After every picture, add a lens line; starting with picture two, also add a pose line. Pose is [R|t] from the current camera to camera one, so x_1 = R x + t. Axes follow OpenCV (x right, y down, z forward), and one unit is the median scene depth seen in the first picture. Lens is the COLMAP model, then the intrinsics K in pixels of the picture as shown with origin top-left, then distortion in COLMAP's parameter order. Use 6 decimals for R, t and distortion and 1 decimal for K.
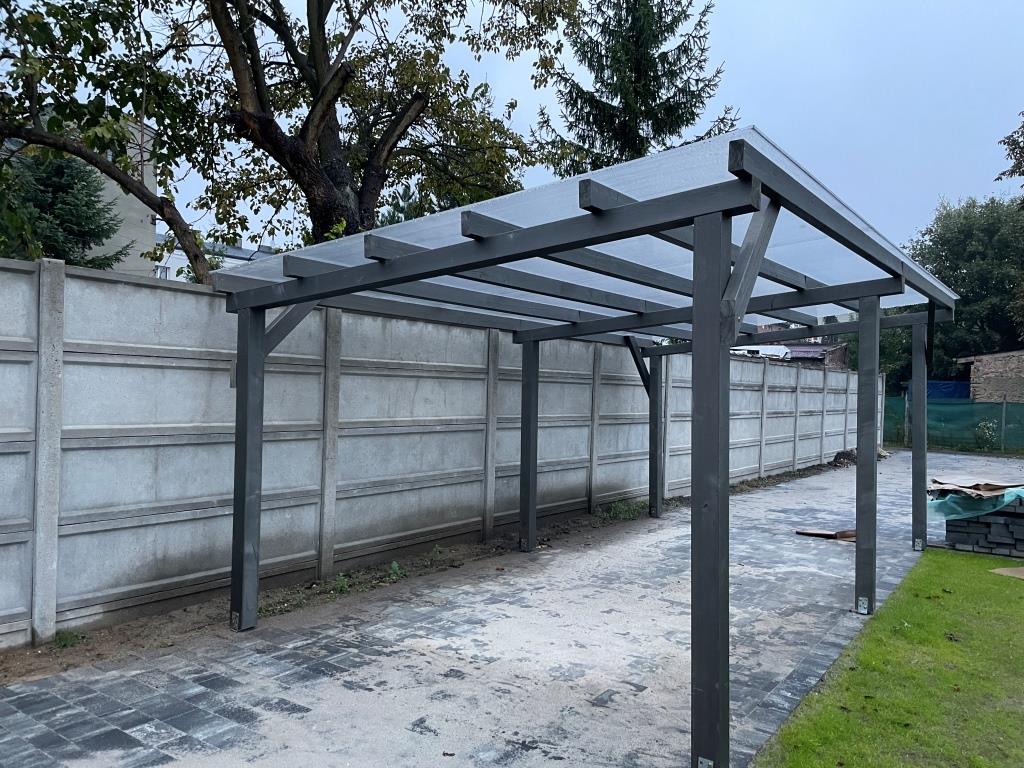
lens RADIAL K [[776.1, 0, 510.4], [0, 776.1, 388.4], [0, 0, 1]] dist [0.082711, -0.112604]
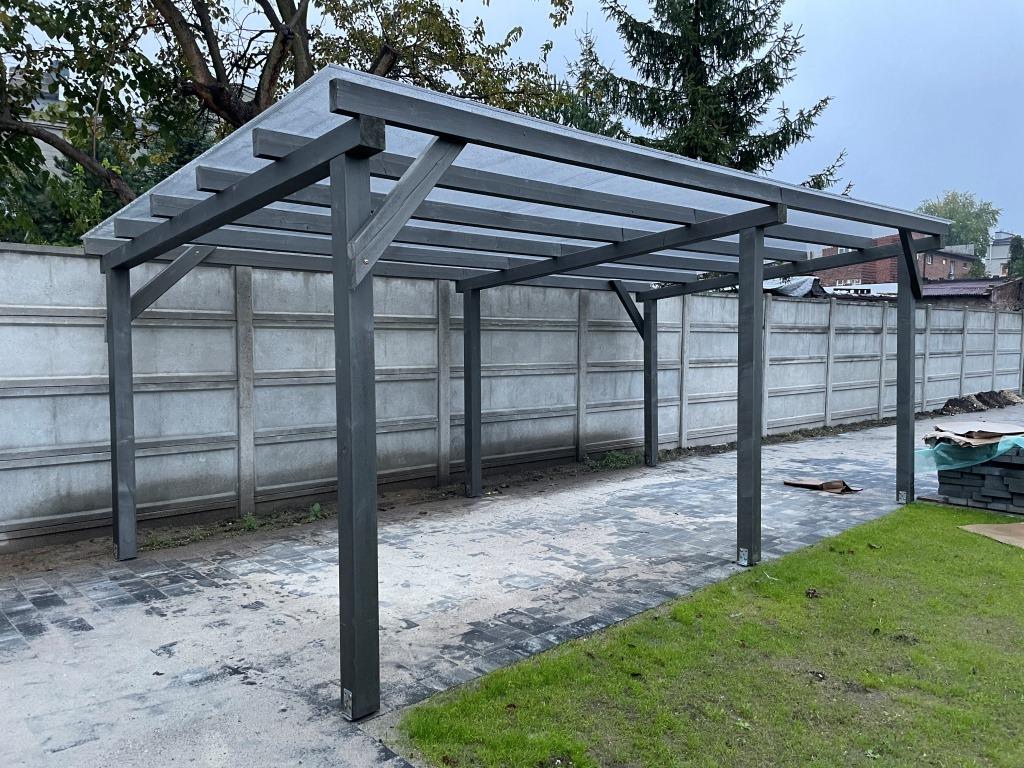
lens RADIAL K [[773.9, 0, 515.3], [0, 773.9, 382.7], [0, 0, 1]] dist [0.091808, -0.130332]
pose [[0.978380, -0.012758, -0.206419, 0.368705], [0.023971, 0.998364, 0.051914, 0.010525], [0.205419, -0.055740, 0.977085, 0.034020]]
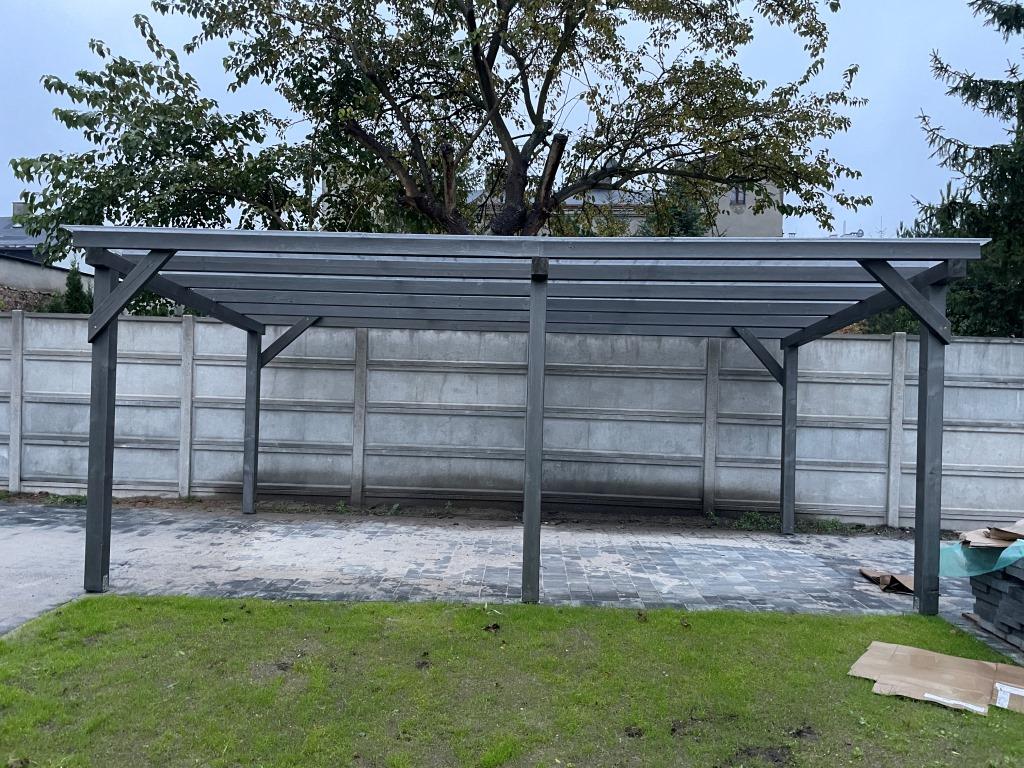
lens RADIAL K [[774.3, 0, 506.9], [0, 774.3, 384.5], [0, 0, 1]] dist [0.095155, -0.129620]
pose [[0.553688, -0.002124, -0.832722, 1.231360], [-0.015336, 0.999801, -0.012748, 0.025355], [0.832583, 0.019829, 0.553545, 0.428507]]
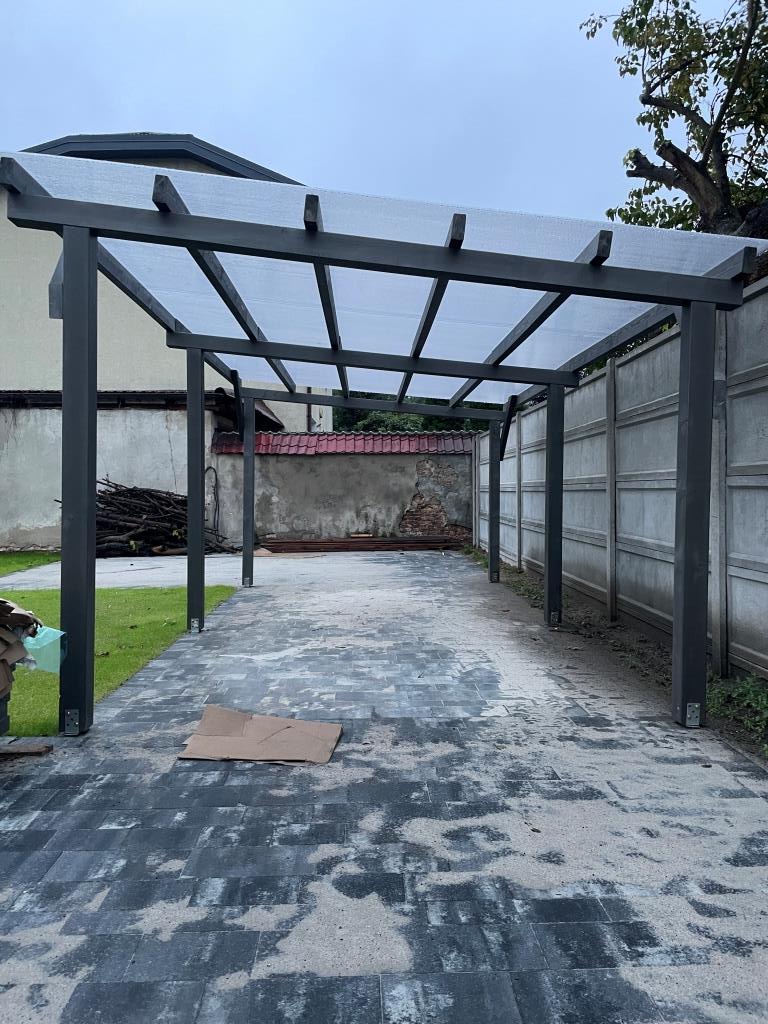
lens RADIAL K [[774.4, 0, 384.0], [0, 774.4, 512.0], [0, 0, 1]] dist [0.089665, -0.122456]
pose [[-0.795695, -0.007097, -0.605657, 0.911813], [-0.016656, 0.999810, 0.010166, 0.096565], [0.605469, 0.018177, -0.795661, 2.034002]]
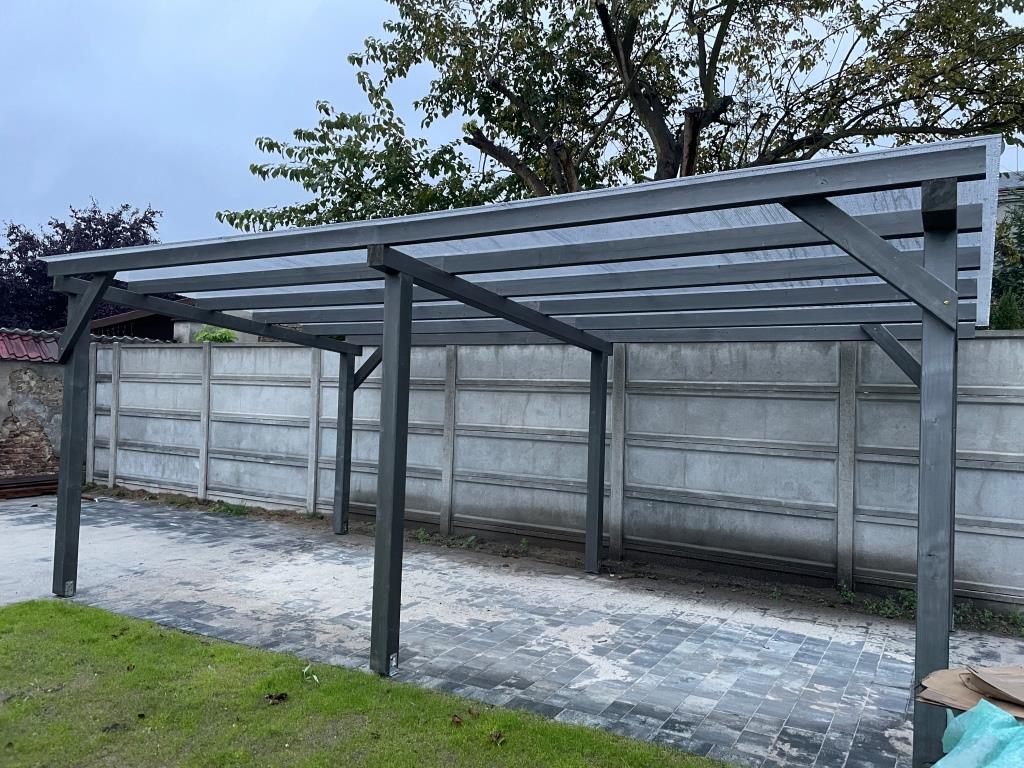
lens RADIAL K [[774.4, 0, 517.6], [0, 774.4, 373.5], [0, 0, 1]] dist [0.089665, -0.122456]
pose [[0.096223, -0.048541, -0.994176, 1.246222], [-0.025150, 0.998373, -0.051180, 0.021431], [0.995042, 0.029928, 0.094845, 1.038898]]
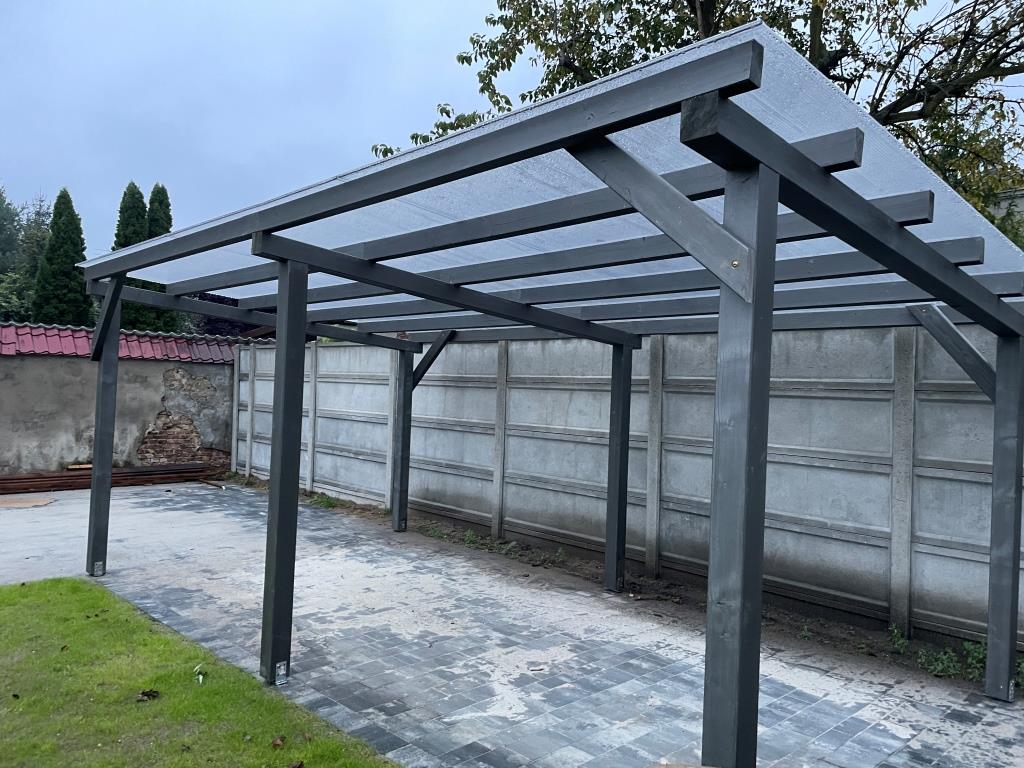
lens RADIAL K [[774.4, 0, 517.6], [0, 774.4, 373.5], [0, 0, 1]] dist [0.089665, -0.122456]
pose [[-0.187103, -0.049504, -0.981092, 1.147517], [-0.036872, 0.998380, -0.043344, 0.014884], [0.981648, 0.028065, -0.188625, 1.347826]]
